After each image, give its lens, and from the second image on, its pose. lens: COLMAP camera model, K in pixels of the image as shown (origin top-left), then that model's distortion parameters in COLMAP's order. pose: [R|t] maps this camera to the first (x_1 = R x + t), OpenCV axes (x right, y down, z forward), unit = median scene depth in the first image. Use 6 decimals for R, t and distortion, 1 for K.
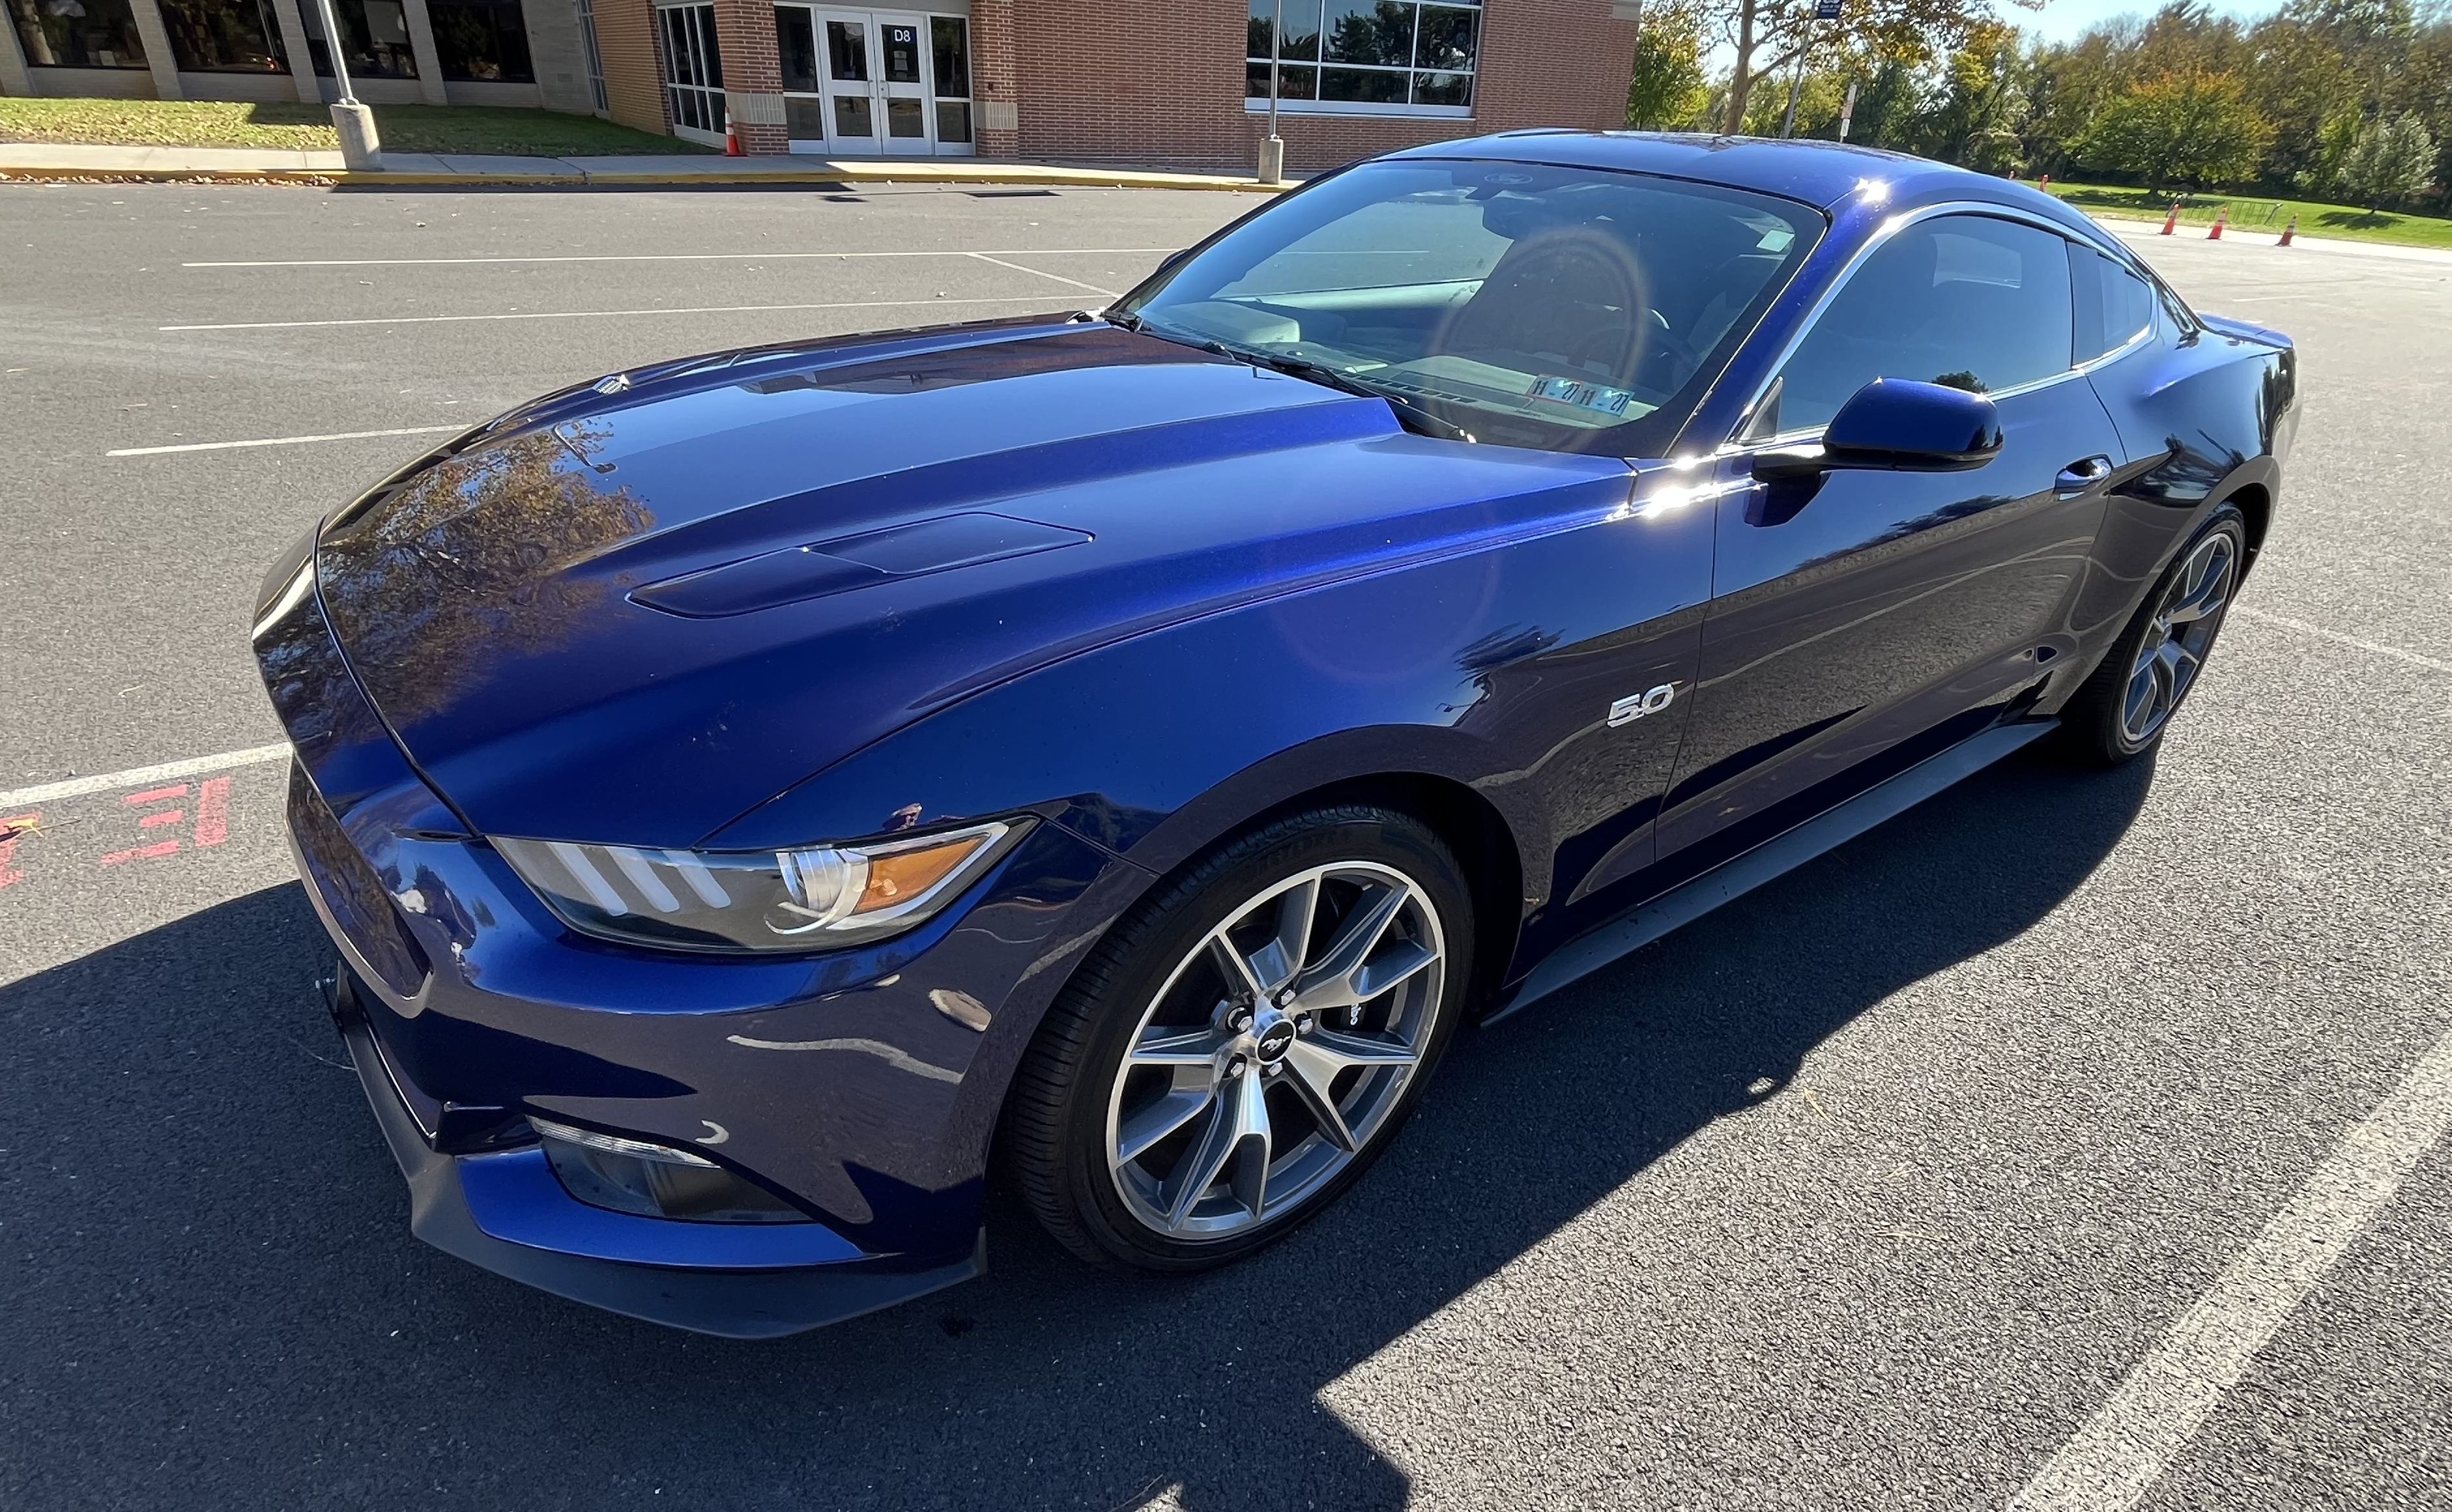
lens RADIAL K [[1240.3, 0, 1203.9], [0, 1240.3, 751.6], [0, 0, 1]] dist [-0.009582, -0.000564]
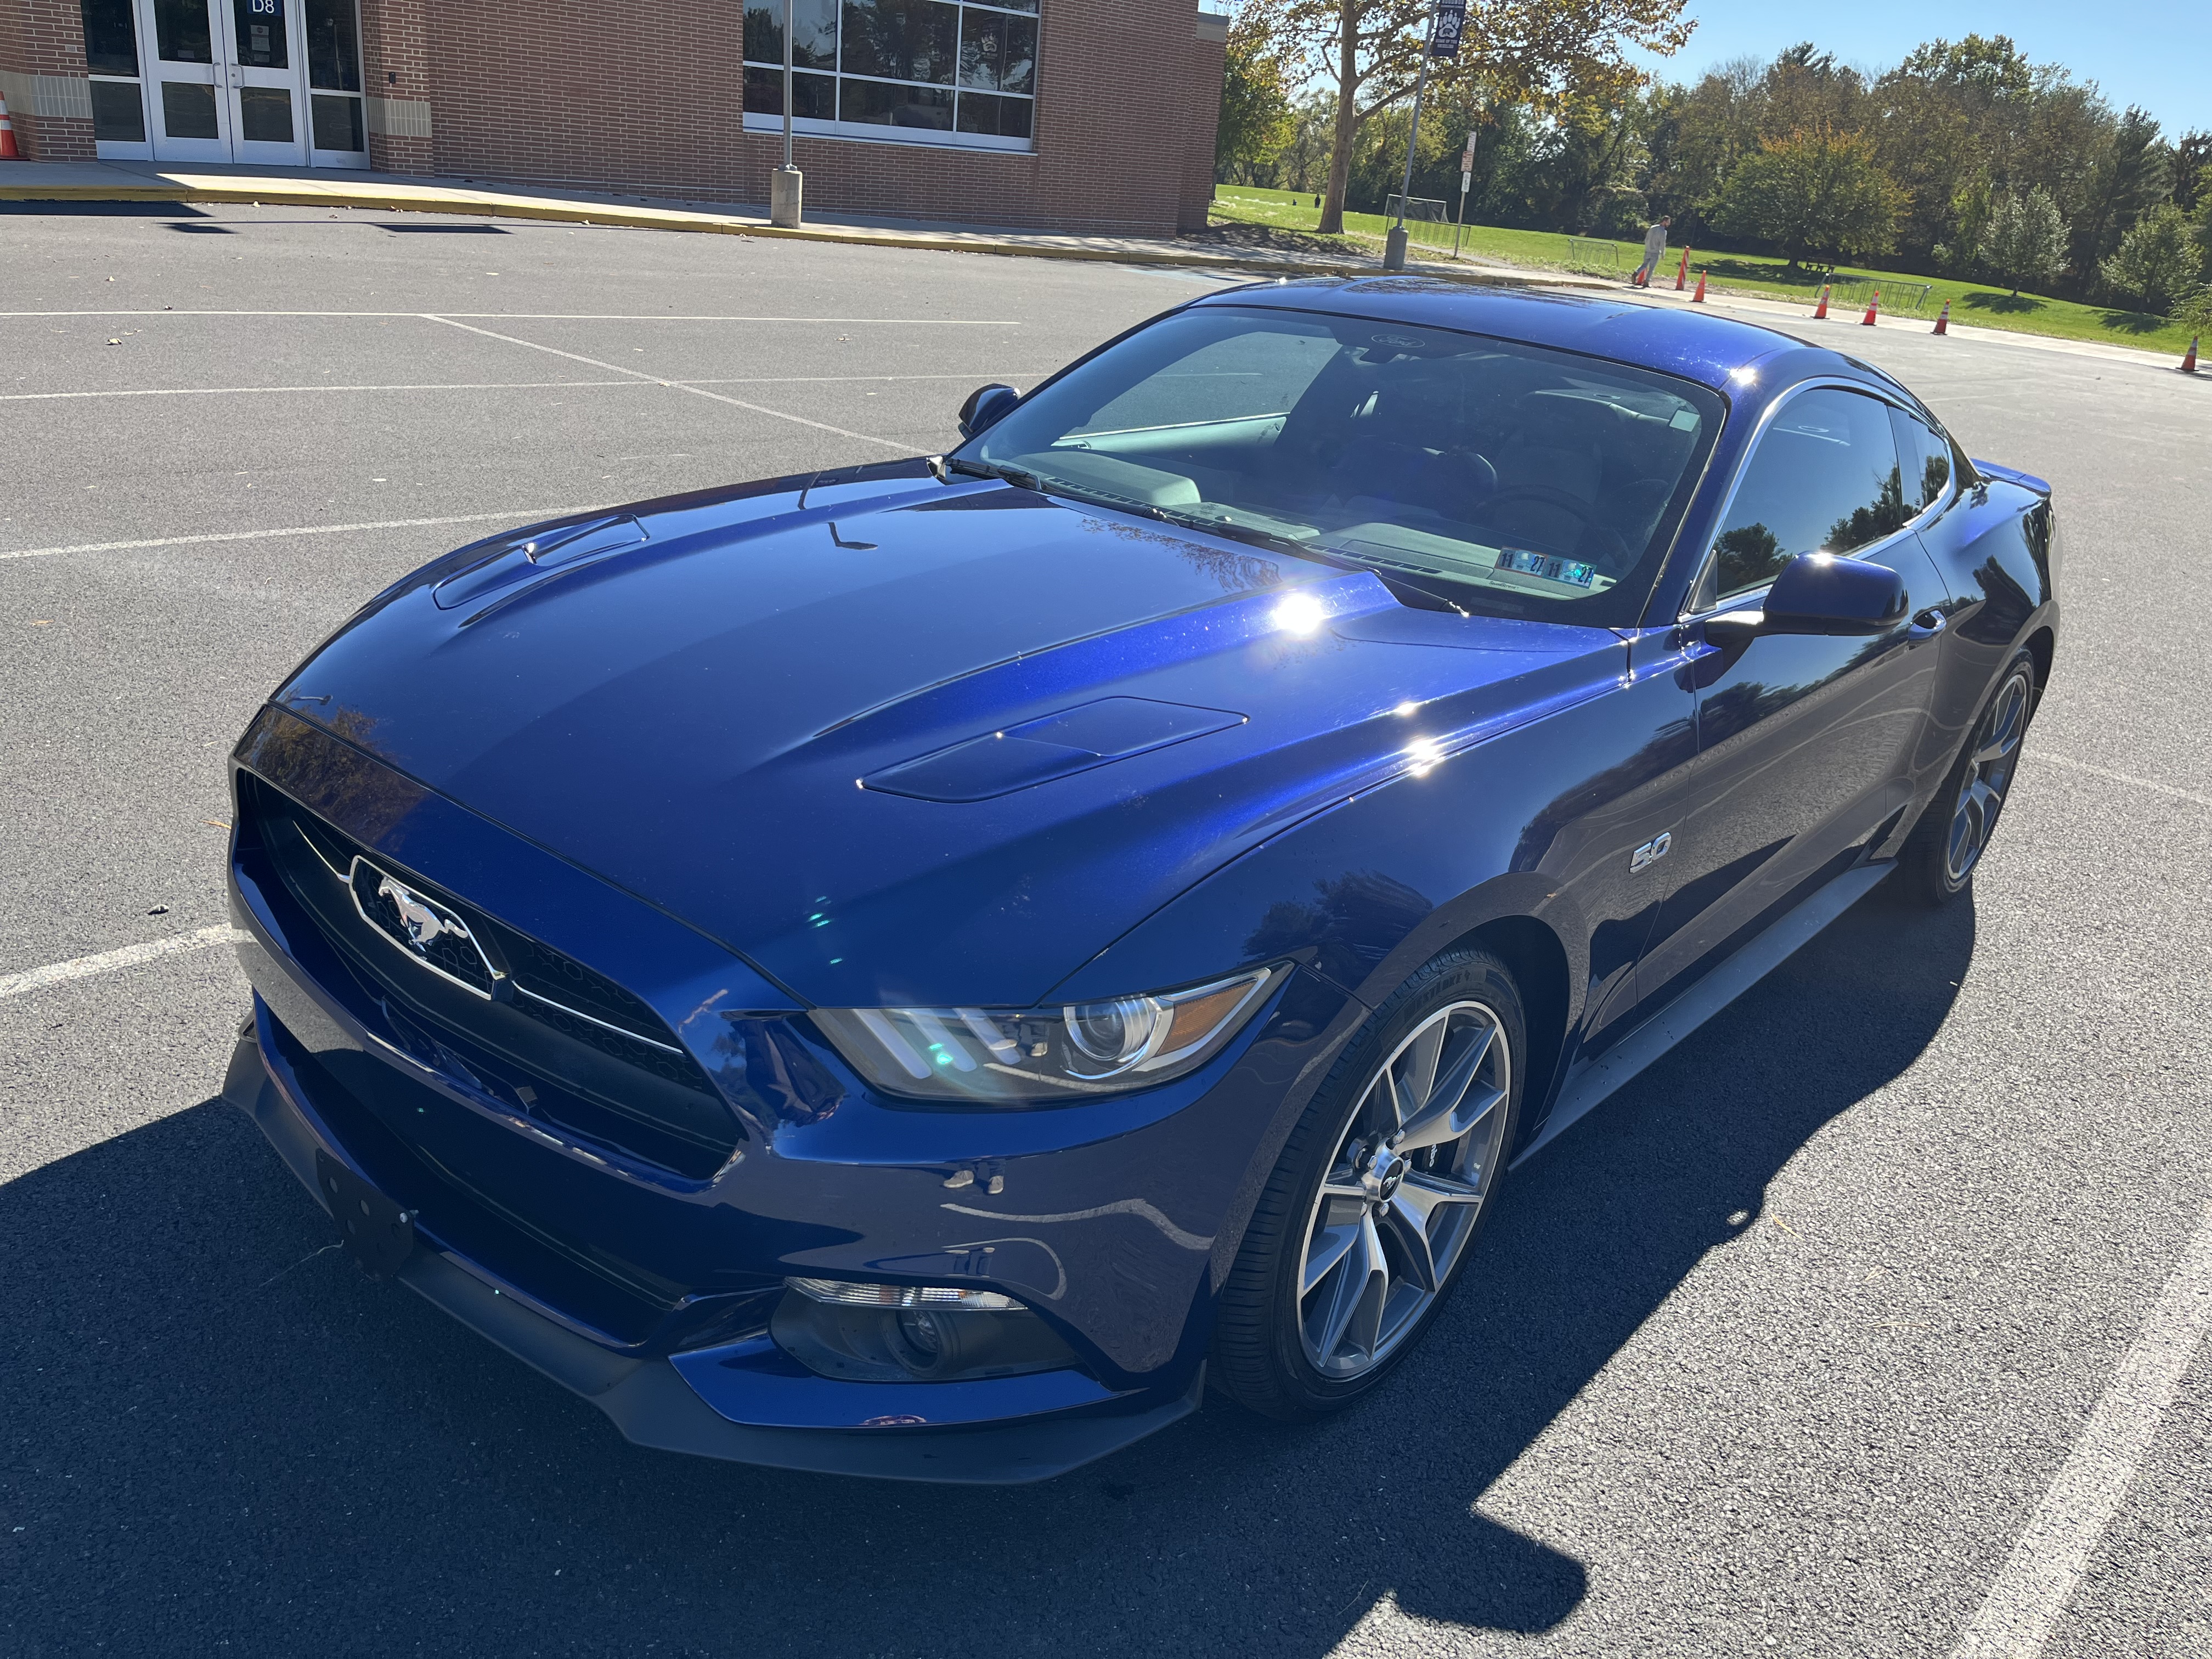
lens RADIAL K [[1679.3, 0, 1059.9], [0, 1679.3, 875.4], [0, 0, 1]] dist [0.061839, -0.097407]
pose [[0.972963, -0.046287, 0.226274, -0.362859], [0.059325, 0.996927, -0.051163, 0.020610], [-0.223210, 0.063203, 0.972719, -0.246933]]
